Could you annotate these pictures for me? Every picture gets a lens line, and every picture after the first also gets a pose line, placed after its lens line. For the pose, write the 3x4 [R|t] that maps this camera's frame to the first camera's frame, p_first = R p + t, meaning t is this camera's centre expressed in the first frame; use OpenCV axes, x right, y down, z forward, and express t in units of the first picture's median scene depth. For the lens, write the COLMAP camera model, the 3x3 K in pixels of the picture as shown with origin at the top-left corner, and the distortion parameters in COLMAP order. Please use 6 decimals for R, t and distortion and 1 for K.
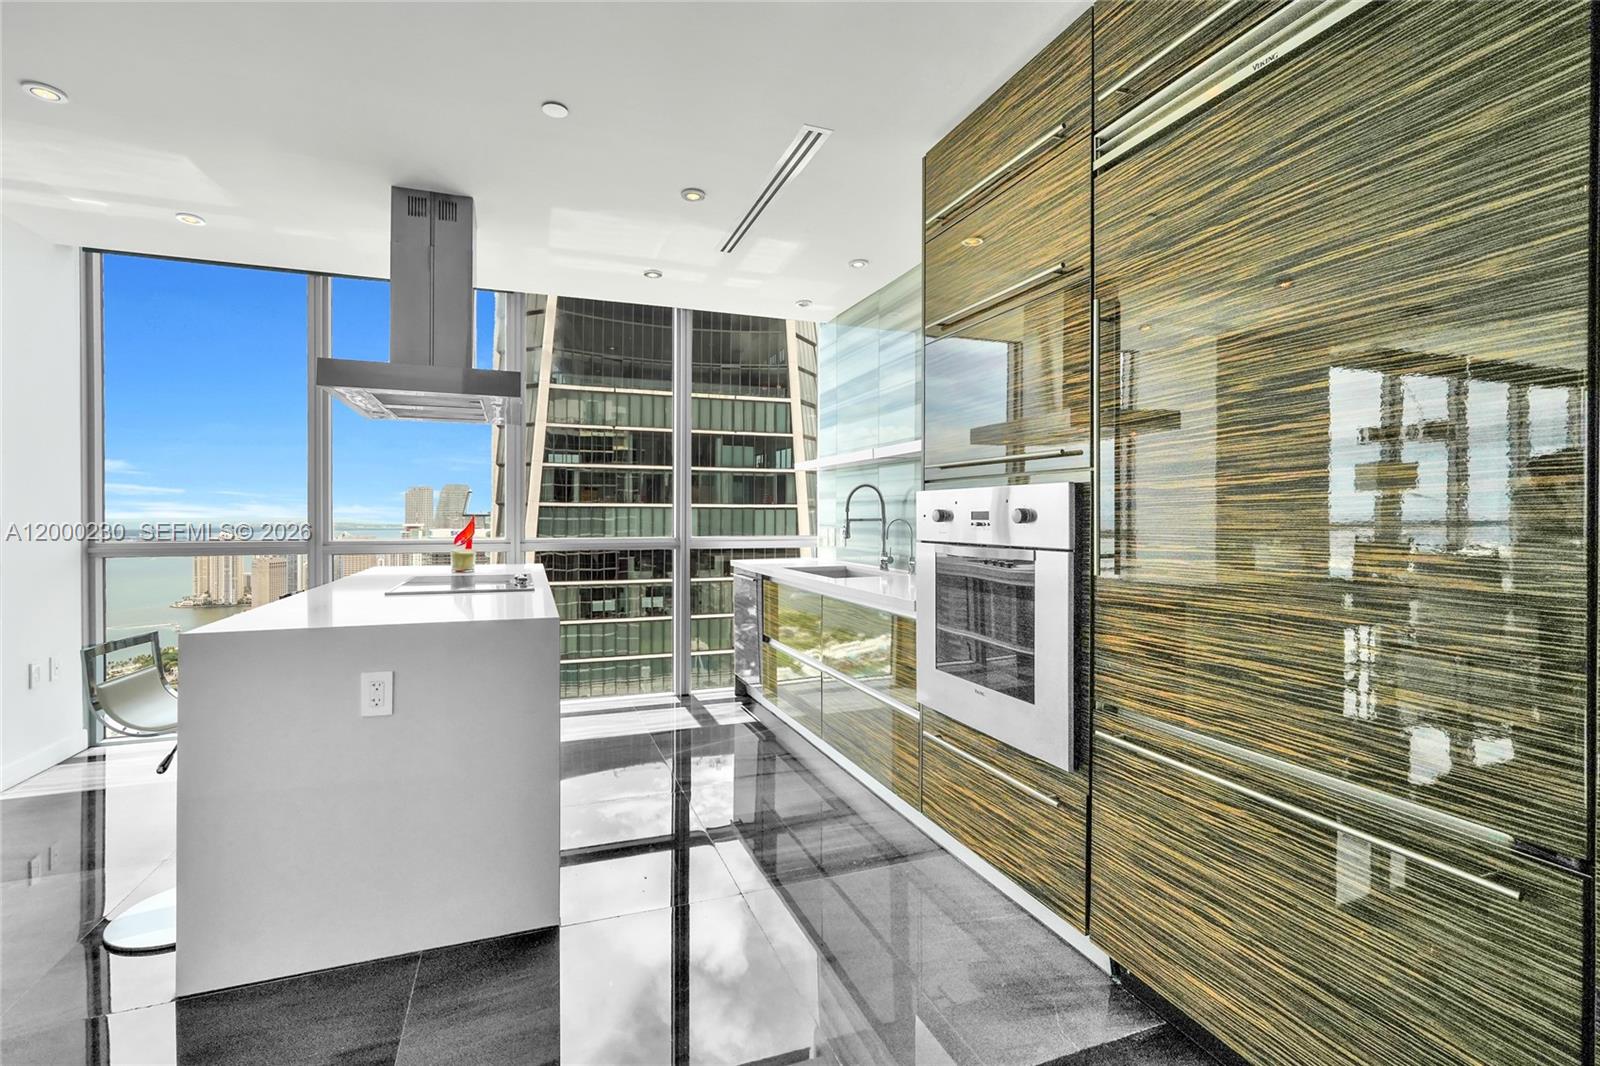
lens RADIAL K [[727.5, 0, 789.0], [0, 727.5, 510.0], [0, 0, 1]] dist [0.003746, 0.004402]
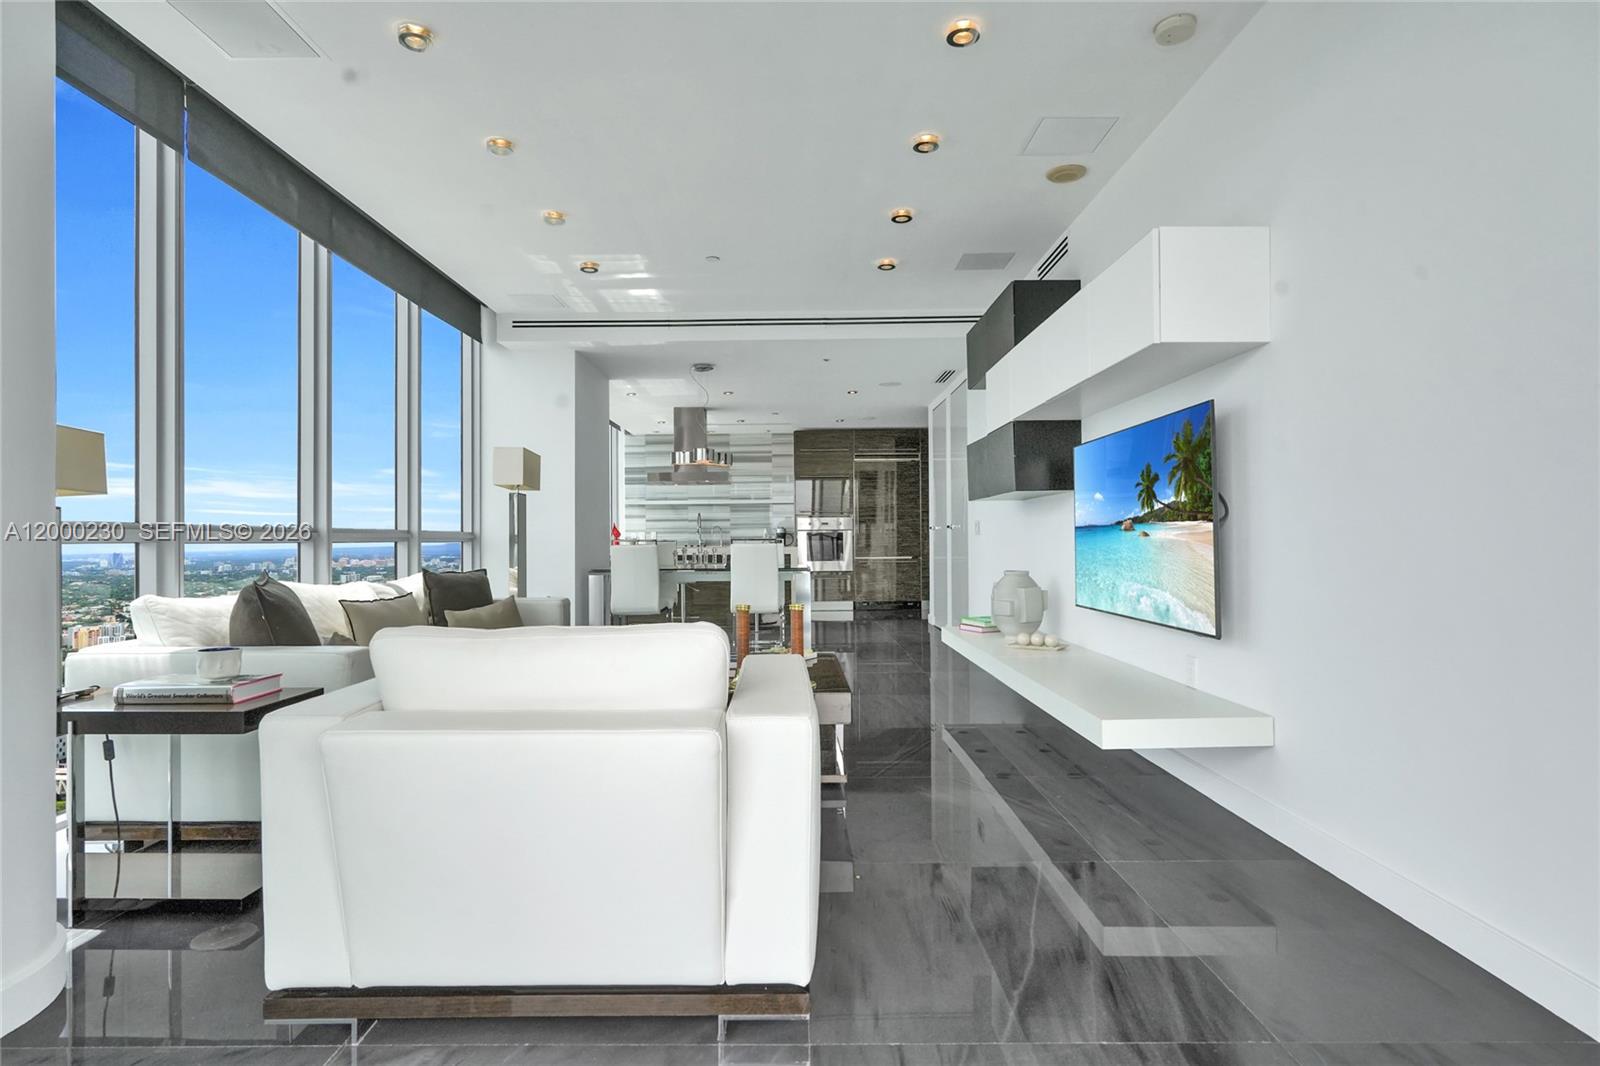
lens RADIAL K [[841.3, 0, 797.3], [0, 841.3, 548.2], [0, 0, 1]] dist [-0.009490, 0.006712]
pose [[0.336809, -0.011470, 0.941503, -0.221177], [0.002669, 0.999933, 0.011227, 0.004726], [-0.941569, -0.001269, 0.336817, -0.028043]]
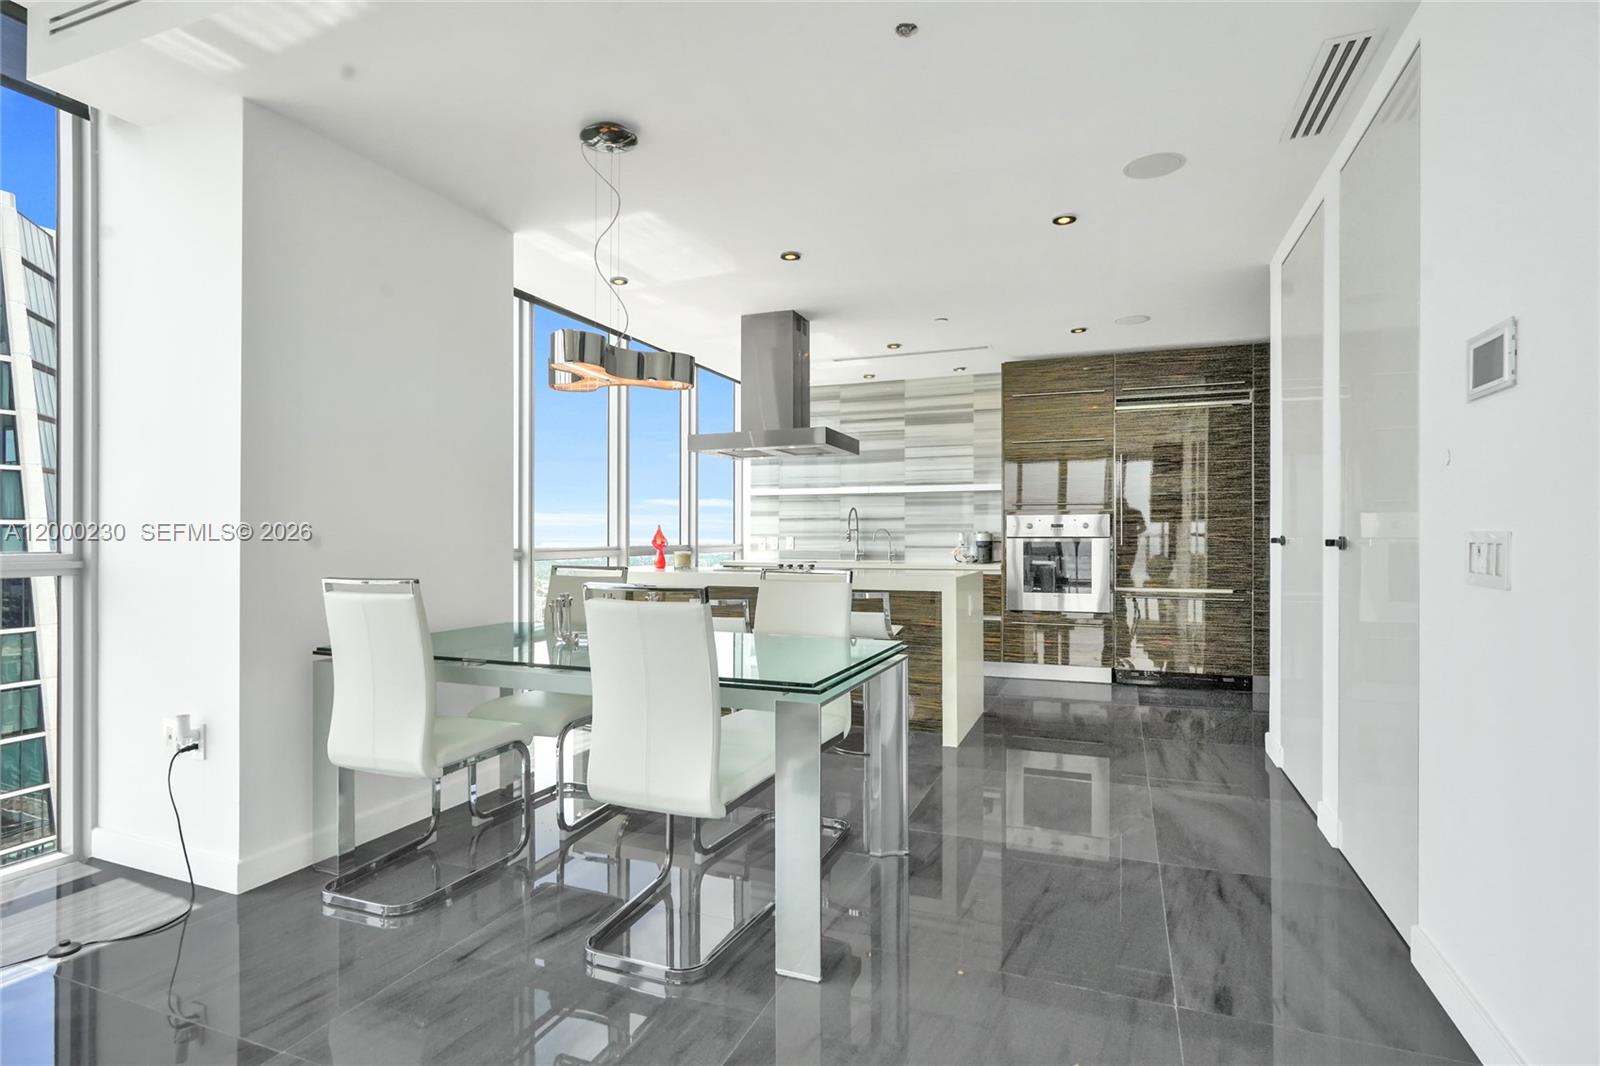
lens RADIAL K [[799.3, 0, 804.2], [0, 799.3, 535.9], [0, 0, 1]] dist [-0.003740, 0.003992]
pose [[0.659221, -0.000513, 0.751949, -0.111983], [-0.003936, 0.999984, 0.004133, 0.001627], [-0.751939, -0.005684, 0.659208, -0.007714]]
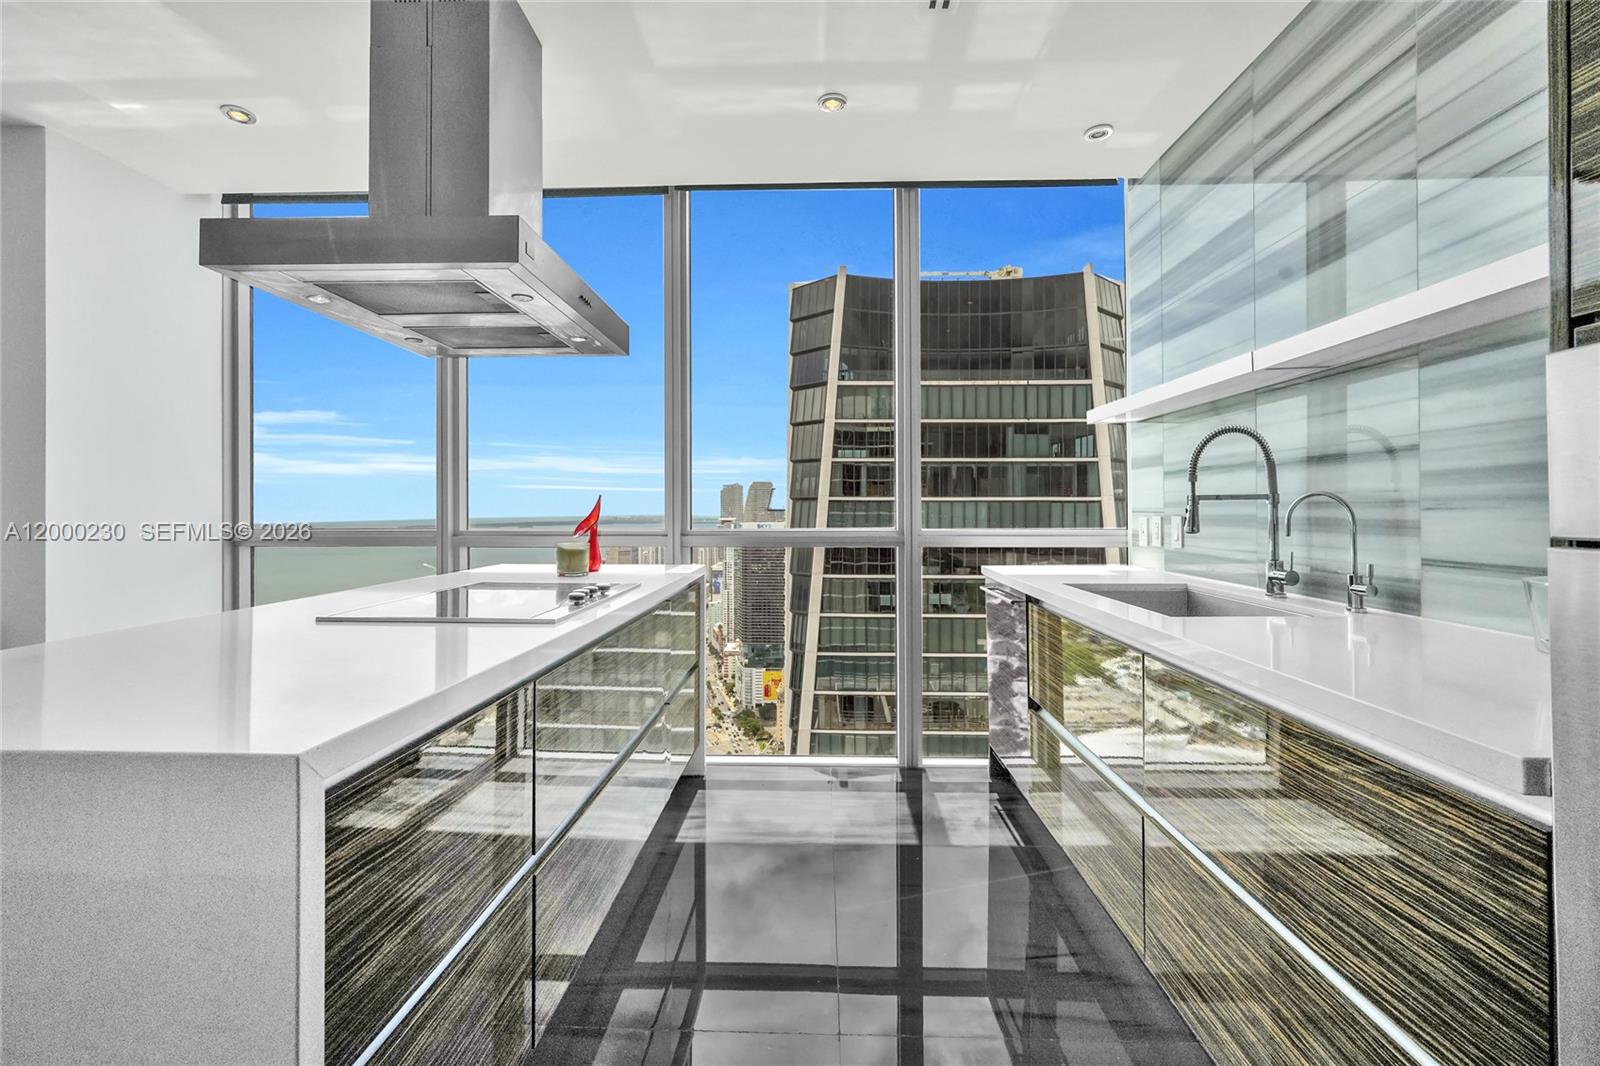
lens RADIAL K [[727.5, 0, 792.7], [0, 727.5, 499.8], [0, 0, 1]] dist [0.003746, 0.004402]
pose [[0.924993, -0.007269, -0.379915, 0.001163], [0.004774, 0.999960, -0.007509, 0.001494], [0.379955, 0.005132, 0.924991, 0.035438]]
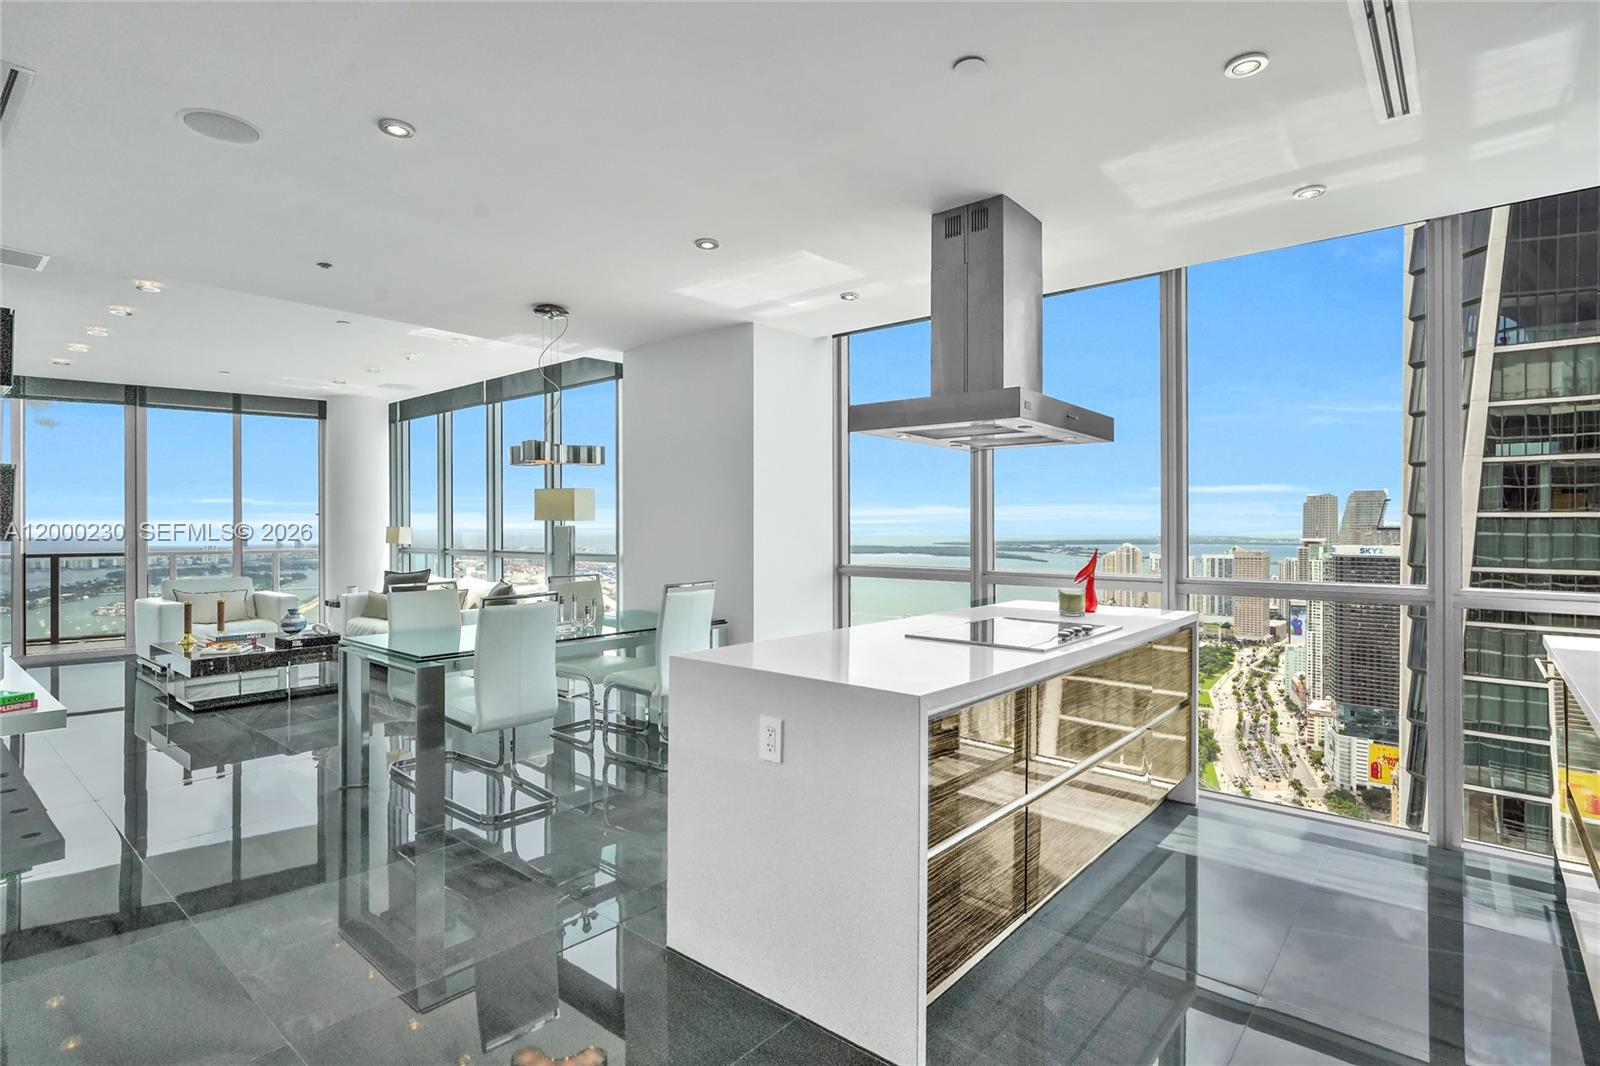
lens RADIAL K [[799.3, 0, 804.2], [0, 799.3, 527.4], [0, 0, 1]] dist [-0.003740, 0.003992]
pose [[0.499316, -0.000335, -0.866420, 0.018106], [0.005867, 0.999978, 0.002994, -0.002049], [0.866400, -0.006579, 0.499307, 0.020148]]
